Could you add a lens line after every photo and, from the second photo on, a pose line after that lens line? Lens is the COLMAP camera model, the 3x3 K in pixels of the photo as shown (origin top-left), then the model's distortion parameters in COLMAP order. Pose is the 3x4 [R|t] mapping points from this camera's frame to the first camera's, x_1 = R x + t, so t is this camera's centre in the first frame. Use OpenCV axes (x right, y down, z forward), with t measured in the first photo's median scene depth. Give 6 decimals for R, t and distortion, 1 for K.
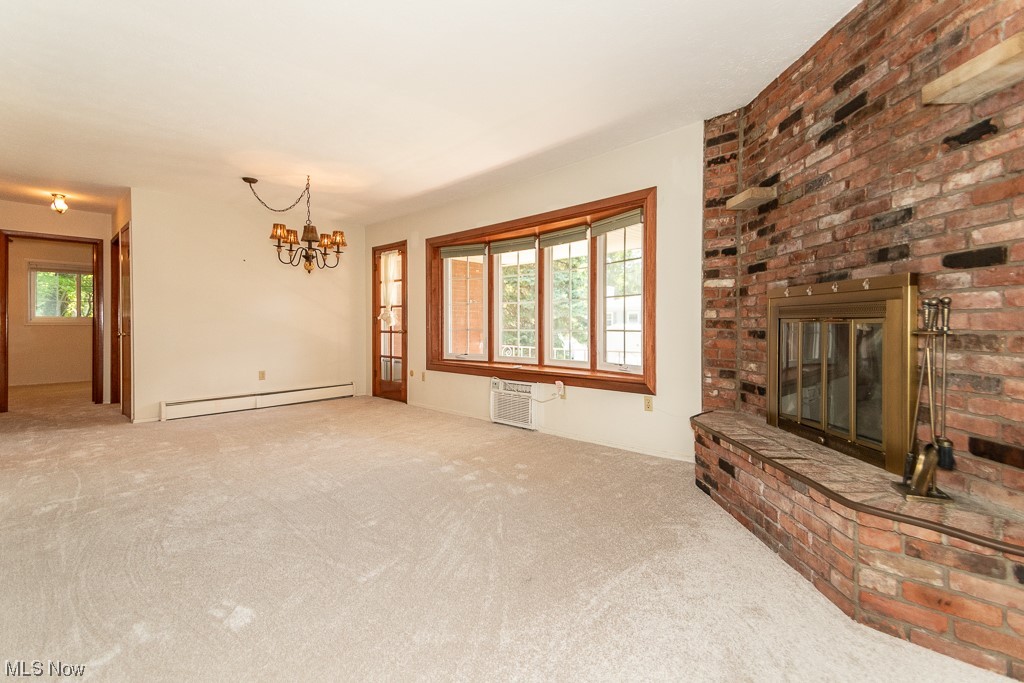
lens RADIAL K [[467.8, 0, 509.0], [0, 467.8, 326.8], [0, 0, 1]] dist [0.079035, -0.032329]
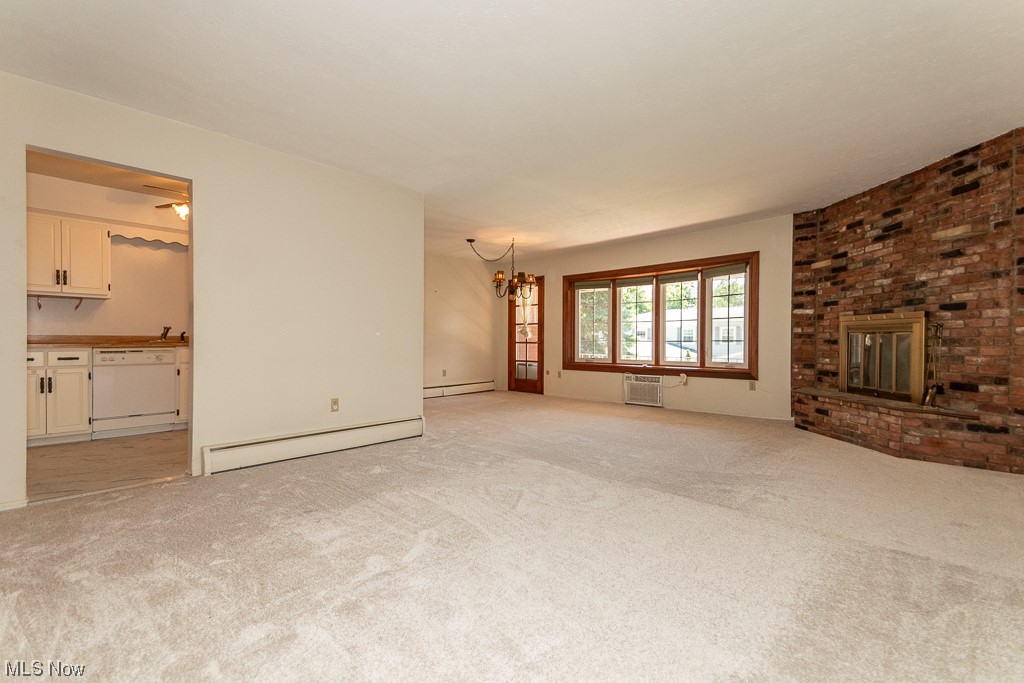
lens RADIAL K [[463.1, 0, 509.8], [0, 463.1, 345.3], [0, 0, 1]] dist [0.076196, -0.031256]
pose [[0.999854, 0.003784, 0.016689, -0.626352], [-0.003870, 0.999980, 0.005095, 0.022549], [-0.016669, -0.005159, 0.999848, -0.661458]]
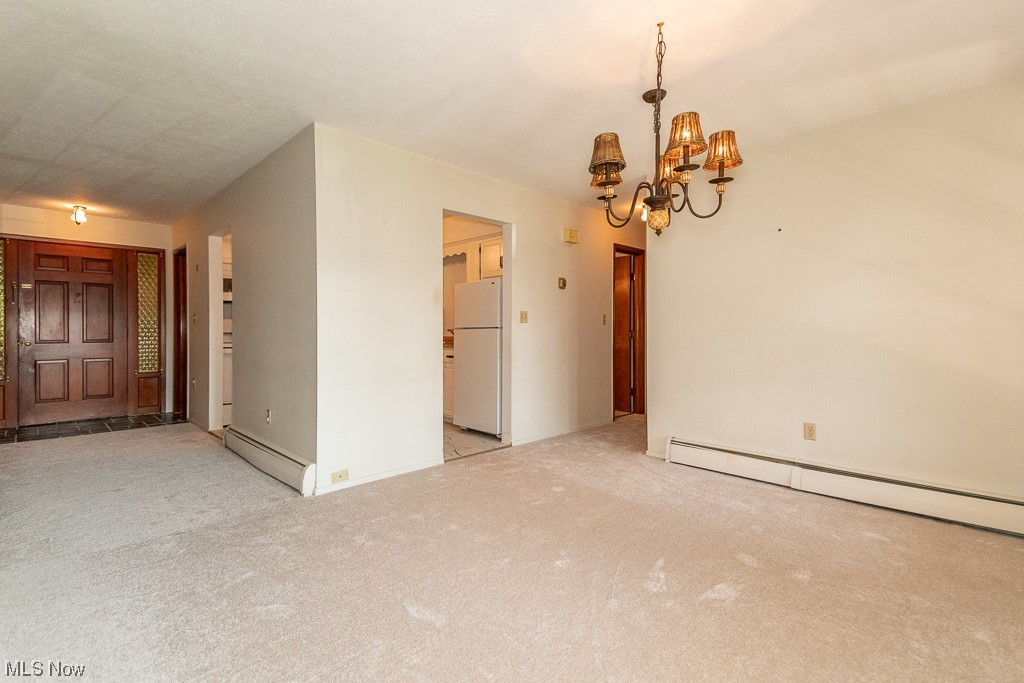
lens RADIAL K [[469.1, 0, 504.2], [0, 469.1, 333.7], [0, 0, 1]] dist [0.077483, -0.032752]
pose [[-0.015266, 0.008302, -0.999849, 0.077373], [-0.005112, 0.999952, 0.008381, -0.024348], [0.999870, 0.005239, -0.015223, 1.177287]]
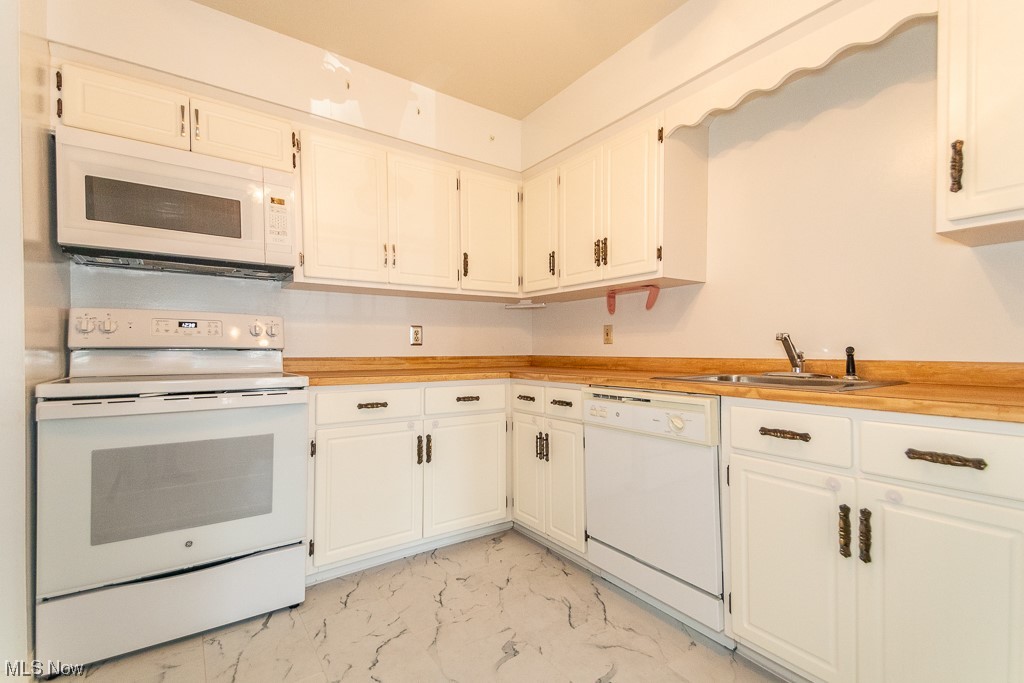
lens RADIAL K [[463.1, 0, 509.8], [0, 463.1, 345.3], [0, 0, 1]] dist [0.076196, -0.031256]
pose [[-0.182154, 0.003962, -0.983262, -1.140547], [-0.004689, 0.999977, 0.004898, -0.015942], [0.983259, 0.005503, -0.182131, 0.734845]]
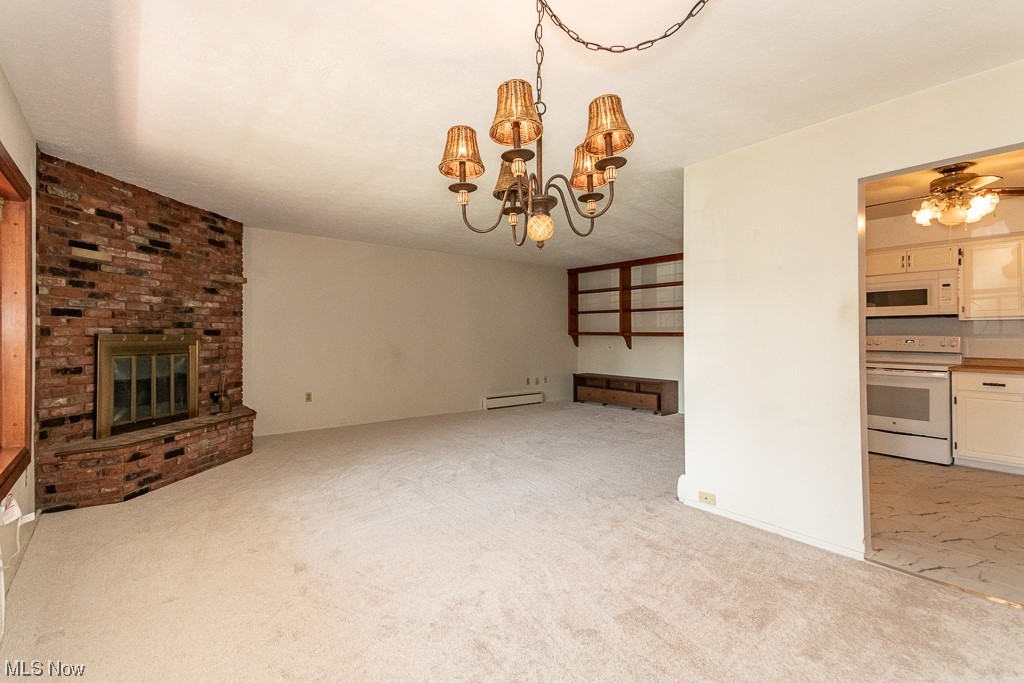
lens RADIAL K [[463.7, 0, 508.1], [0, 463.7, 333.8], [0, 0, 1]] dist [0.076083, -0.031800]
pose [[-0.993074, 0.000865, 0.117484, -0.605491], [0.001030, 0.999999, 0.001338, -0.067872], [-0.117483, 0.001450, -0.993074, 1.866549]]
